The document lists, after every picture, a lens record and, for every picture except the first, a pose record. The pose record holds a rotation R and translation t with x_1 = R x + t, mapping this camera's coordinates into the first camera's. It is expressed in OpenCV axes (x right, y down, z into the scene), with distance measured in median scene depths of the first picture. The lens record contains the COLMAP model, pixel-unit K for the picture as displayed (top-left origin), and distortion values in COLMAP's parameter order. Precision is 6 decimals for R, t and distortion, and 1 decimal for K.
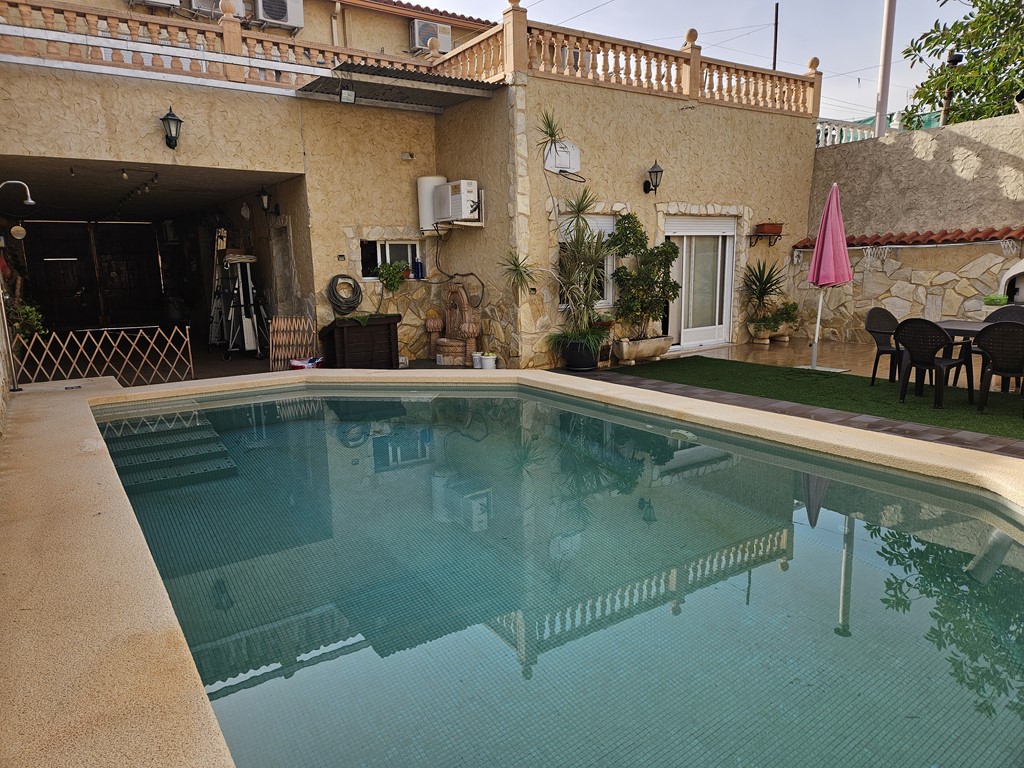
lens RADIAL K [[683.7, 0, 512.0], [0, 683.7, 384.0], [0, 0, 1]] dist [0.099196, -0.101707]
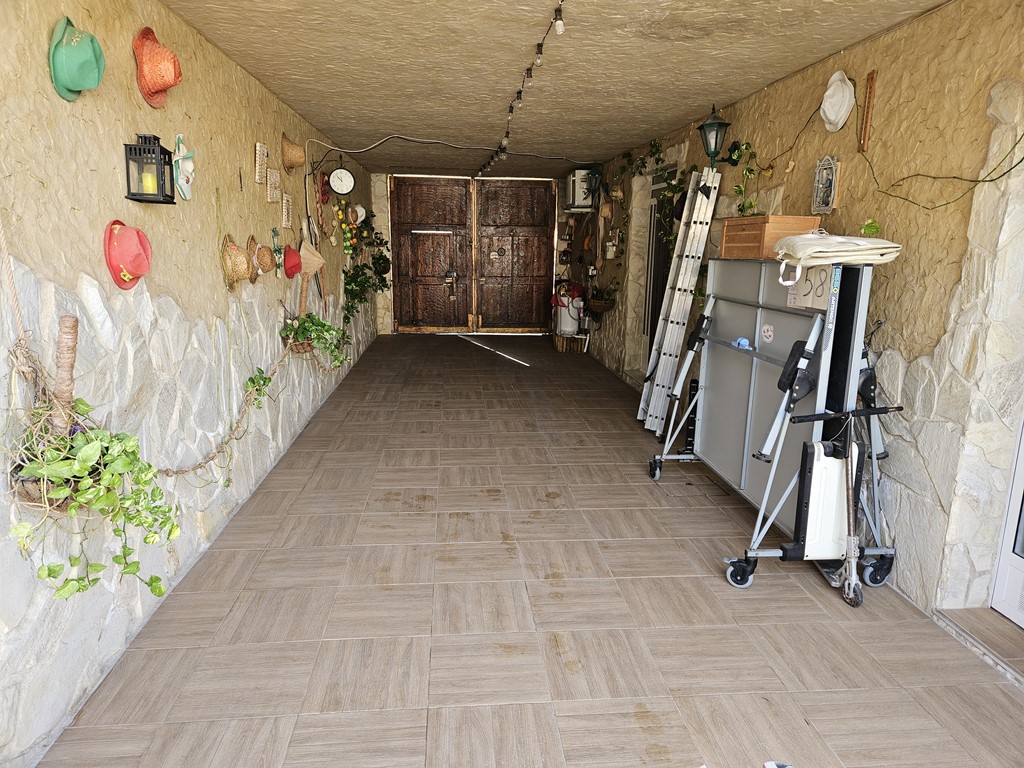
lens RADIAL K [[683.7, 0, 512.0], [0, 683.7, 384.0], [0, 0, 1]] dist [0.099196, -0.101707]
pose [[0.874330, 0.131792, -0.467096, -0.293887], [-0.114415, 0.991270, 0.065523, -0.103539], [0.471653, -0.003846, 0.881776, 0.545306]]
